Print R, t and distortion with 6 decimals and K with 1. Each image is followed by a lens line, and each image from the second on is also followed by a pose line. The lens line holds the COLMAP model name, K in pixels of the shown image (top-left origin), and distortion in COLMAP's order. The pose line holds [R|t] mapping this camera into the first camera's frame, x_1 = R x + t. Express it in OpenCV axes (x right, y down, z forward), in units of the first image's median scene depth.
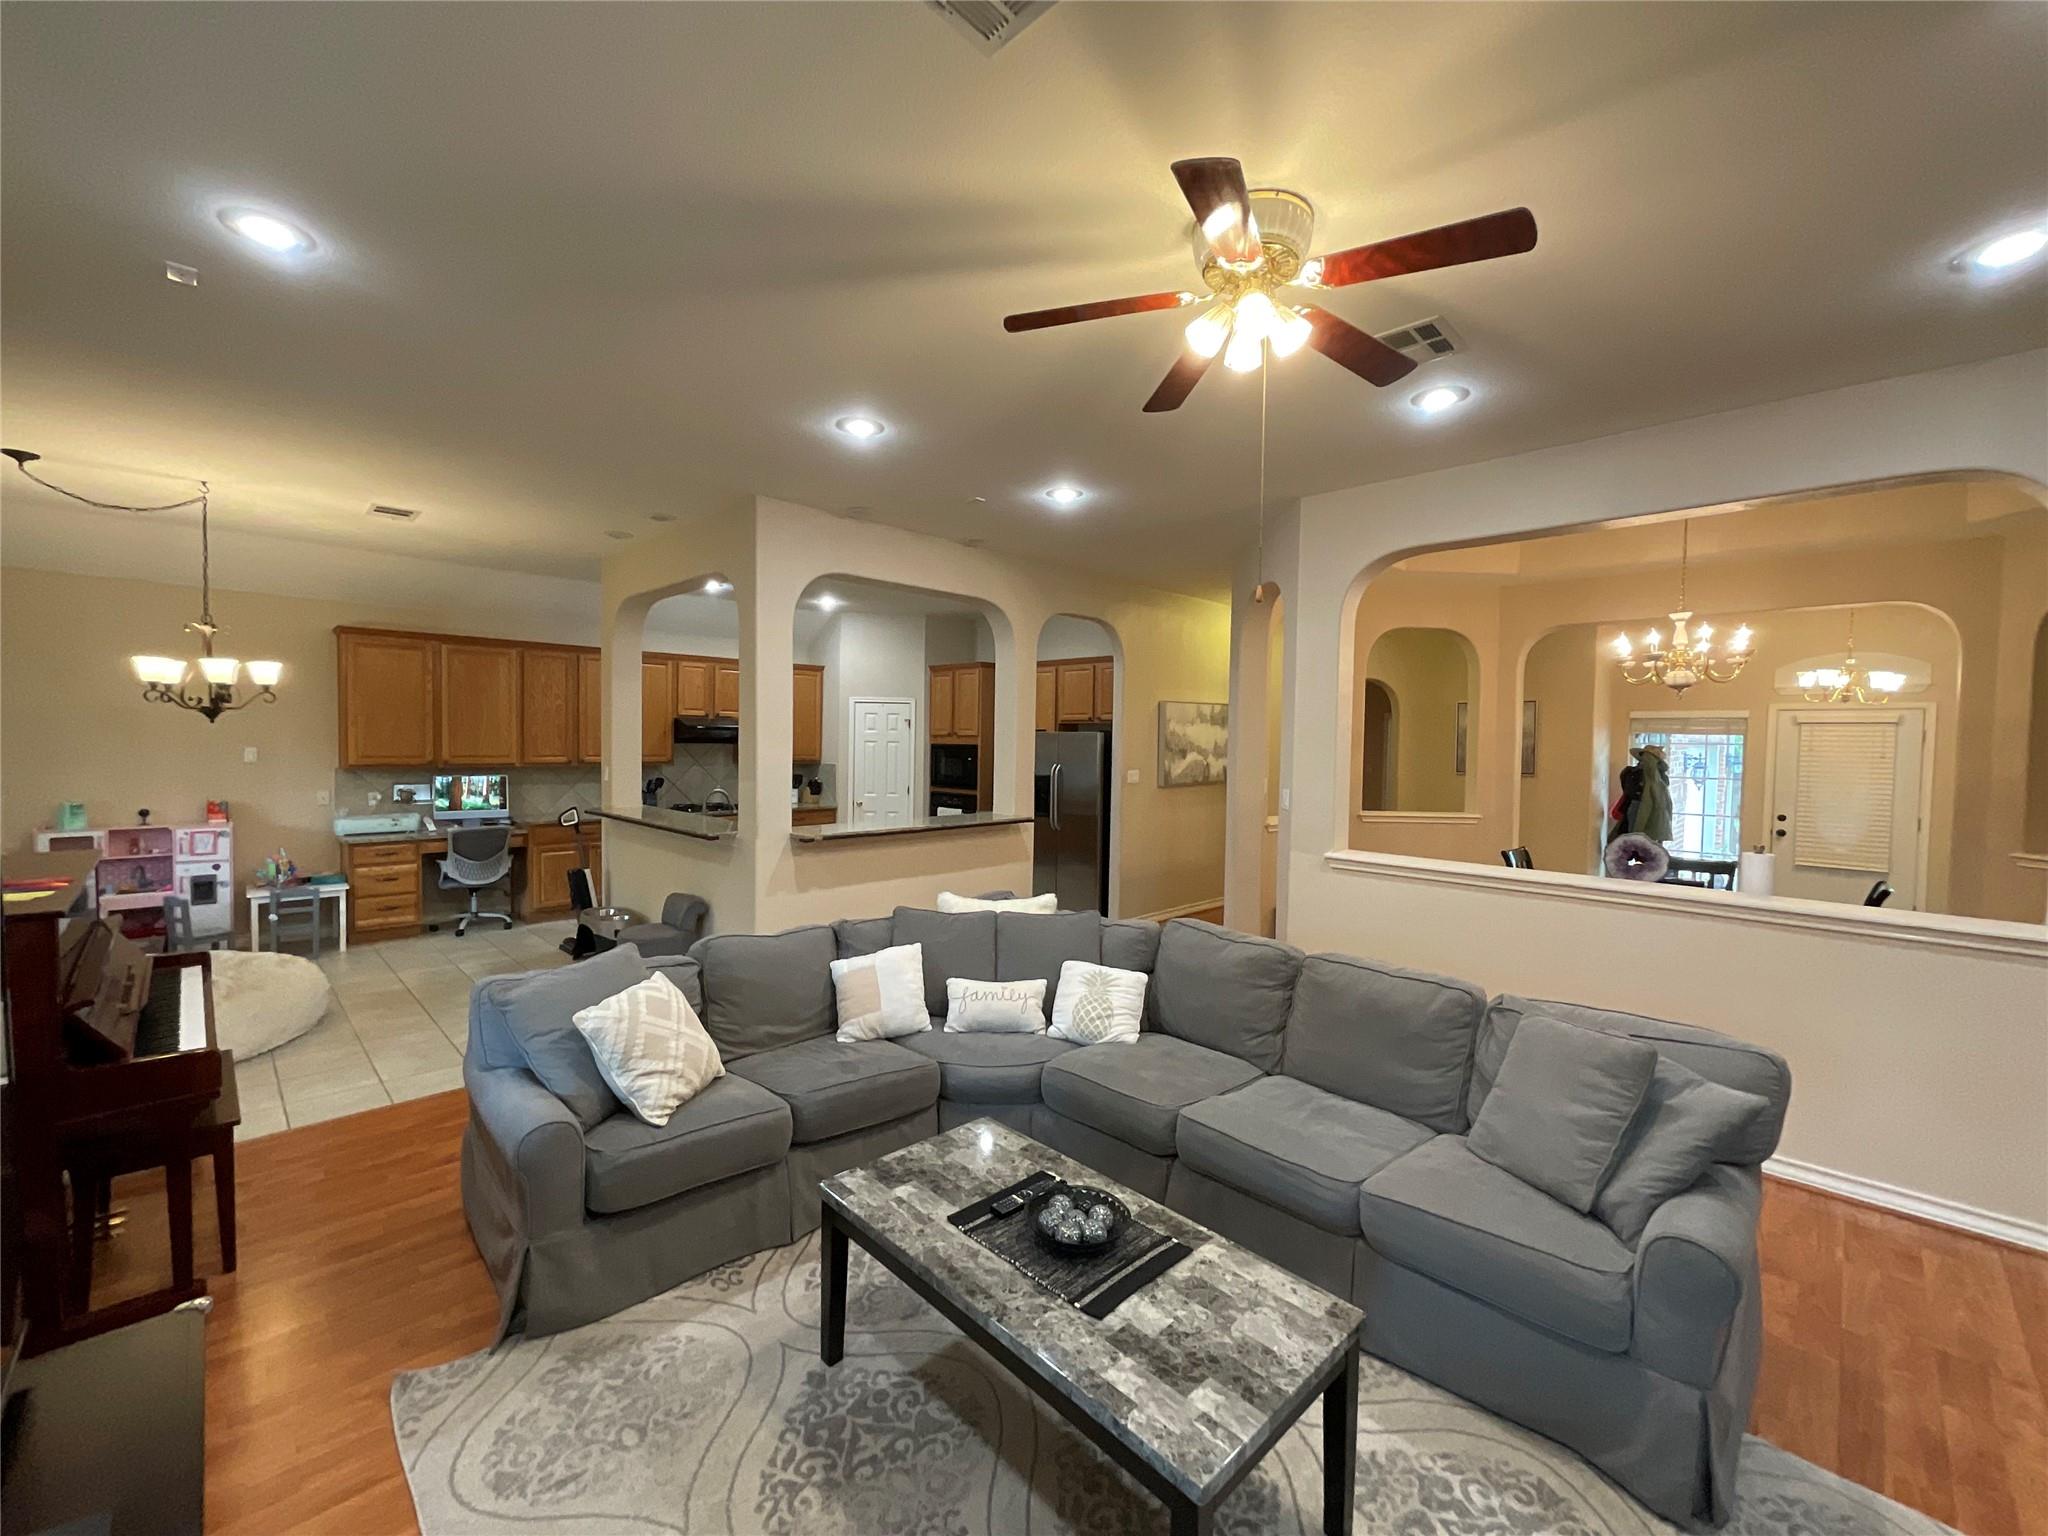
lens RADIAL K [[827.9, 0, 1025.3], [0, 827.9, 762.8], [0, 0, 1]] dist [-0.003411, 0.000200]
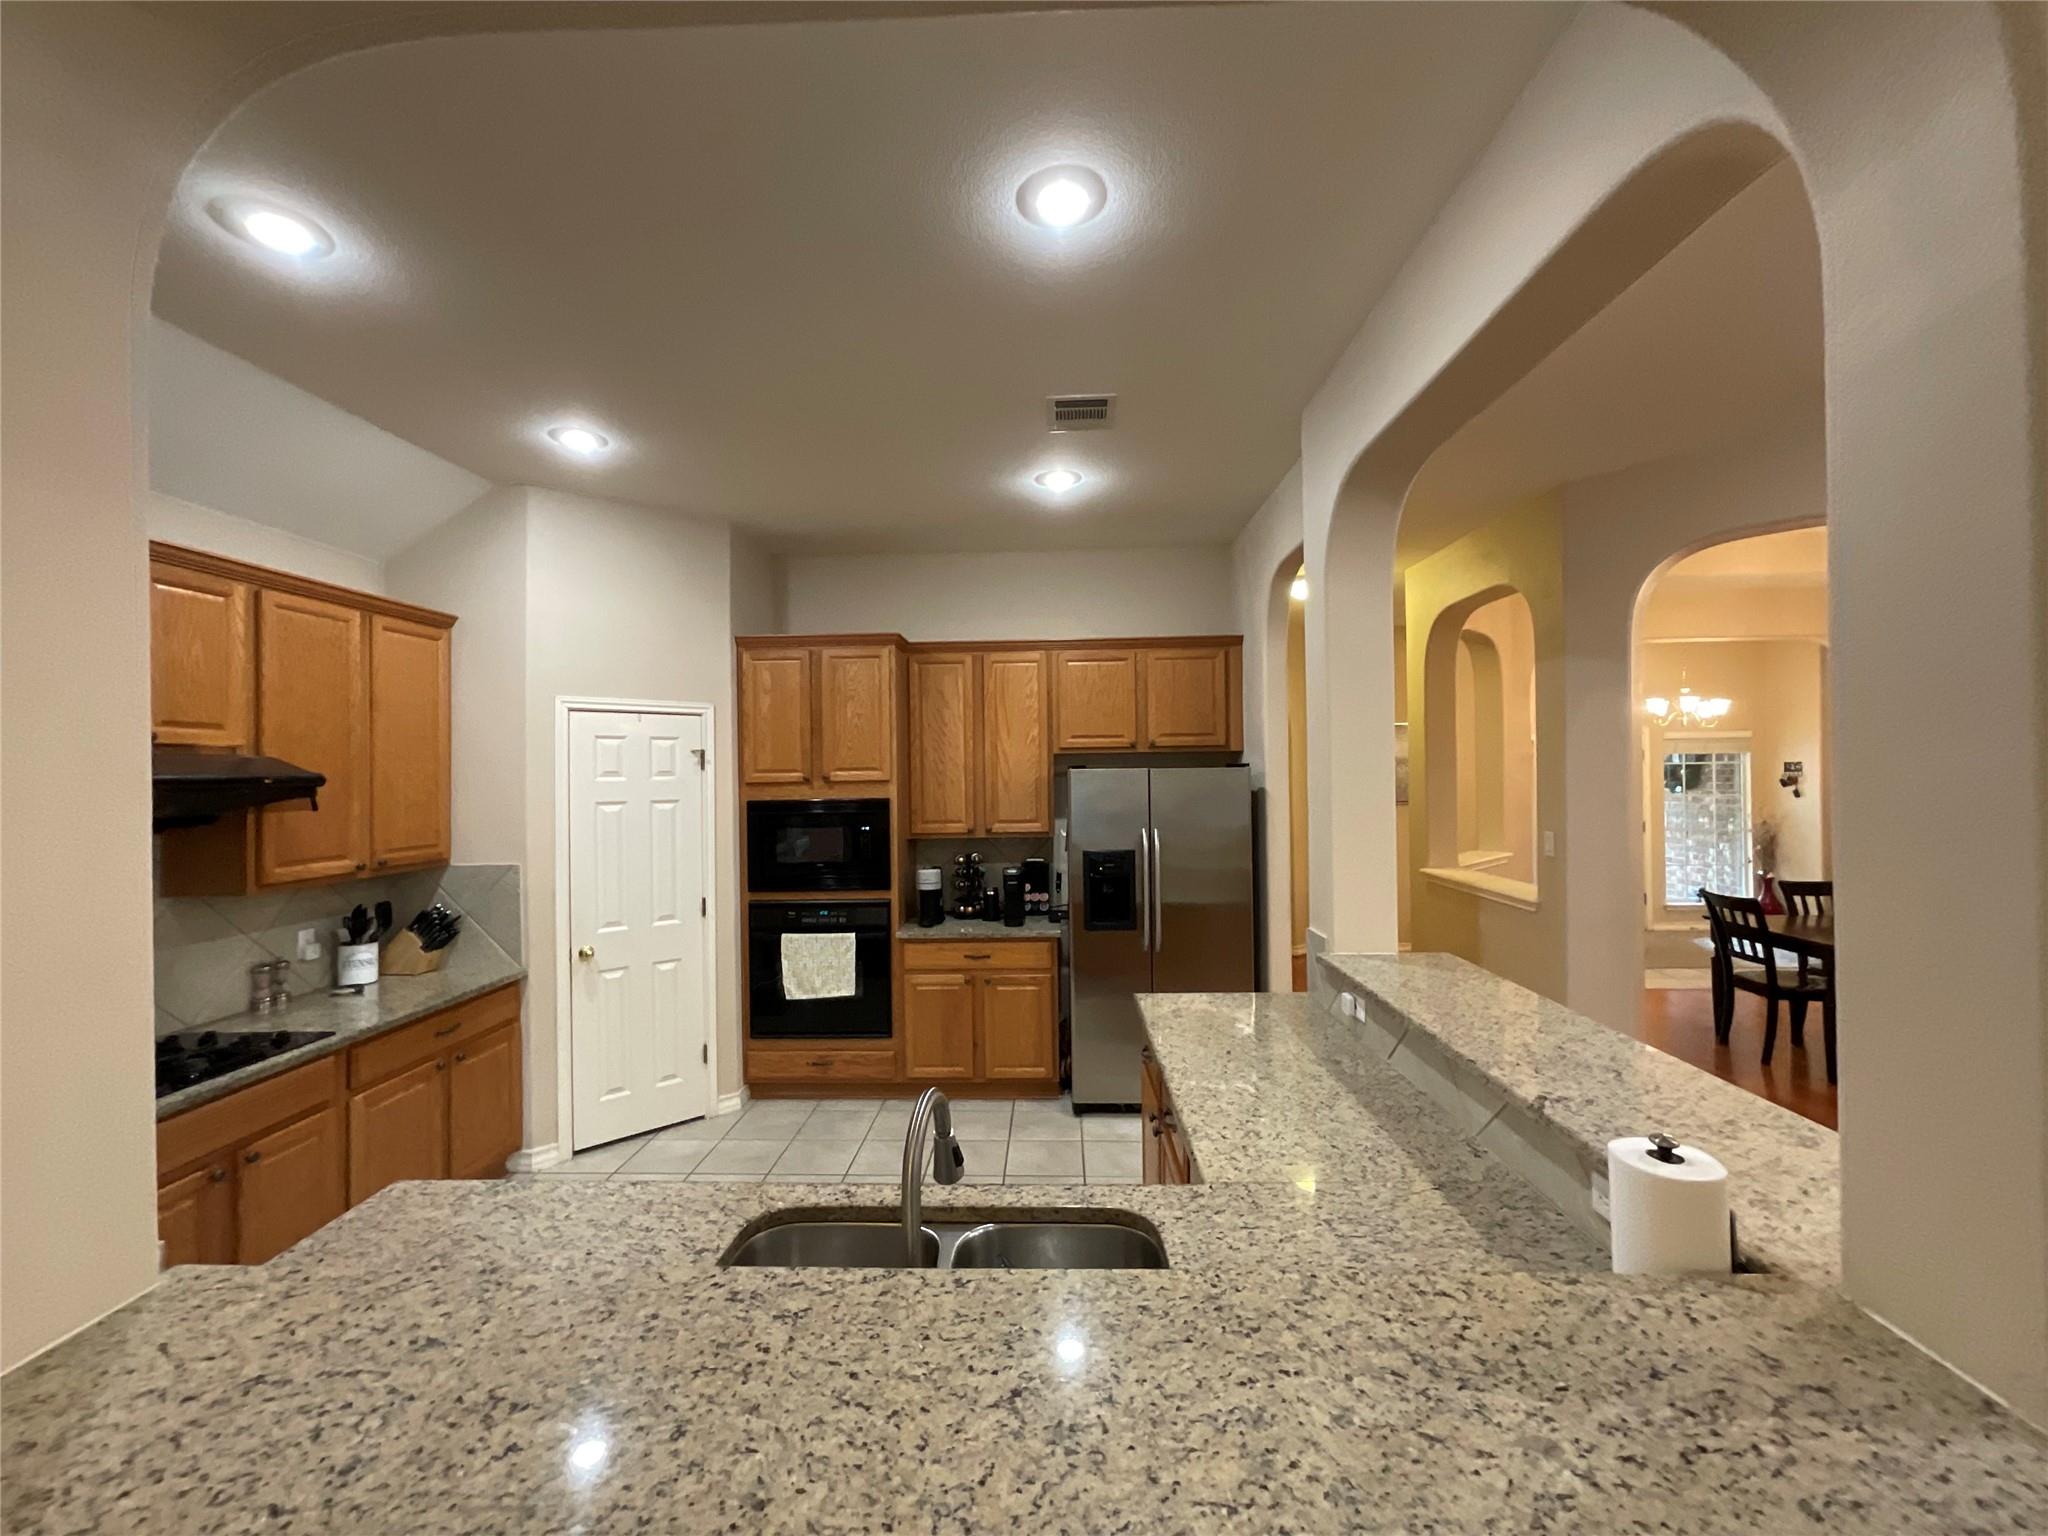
lens RADIAL K [[827.9, 0, 1024.3], [0, 827.9, 769.5], [0, 0, 1]] dist [-0.003411, 0.000200]
pose [[0.733783, -0.025094, 0.678921, -0.351915], [0.045624, 0.998882, -0.012390, -0.030787], [-0.677851, 0.040067, 0.734107, 0.601872]]
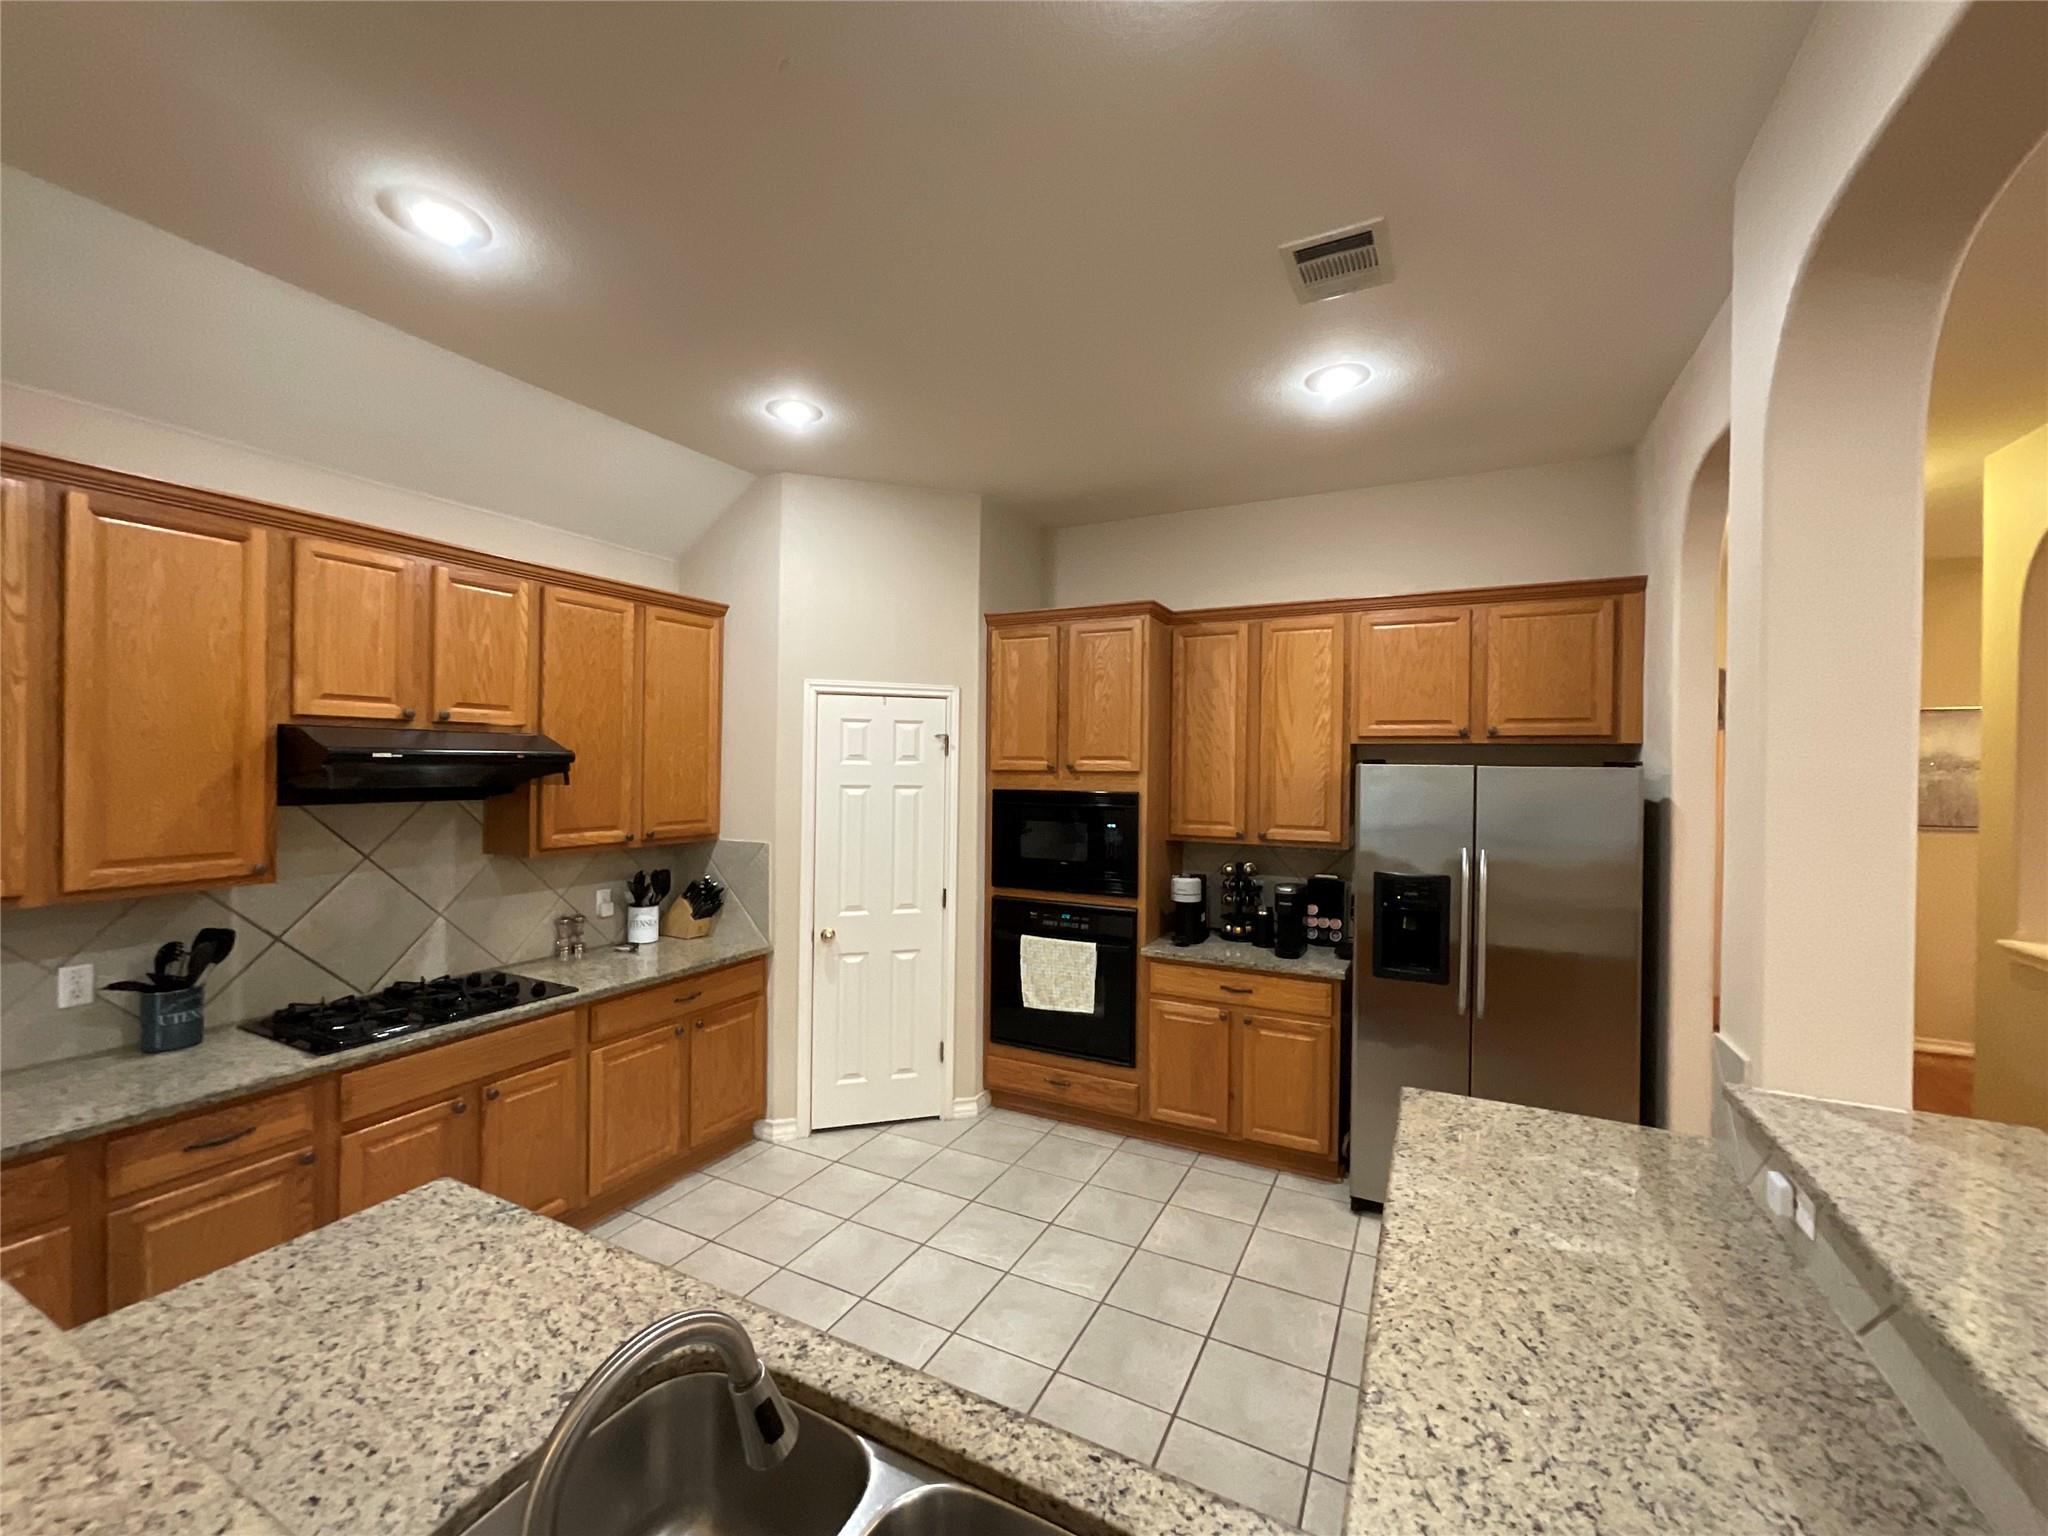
lens RADIAL K [[827.9, 0, 1024.8], [0, 827.9, 770.0], [0, 0, 1]] dist [-0.003411, 0.000200]
pose [[0.951736, -0.008883, 0.306791, -0.257941], [0.013993, 0.999798, -0.014461, -0.029656], [-0.306600, 0.018055, 0.951667, 0.632807]]
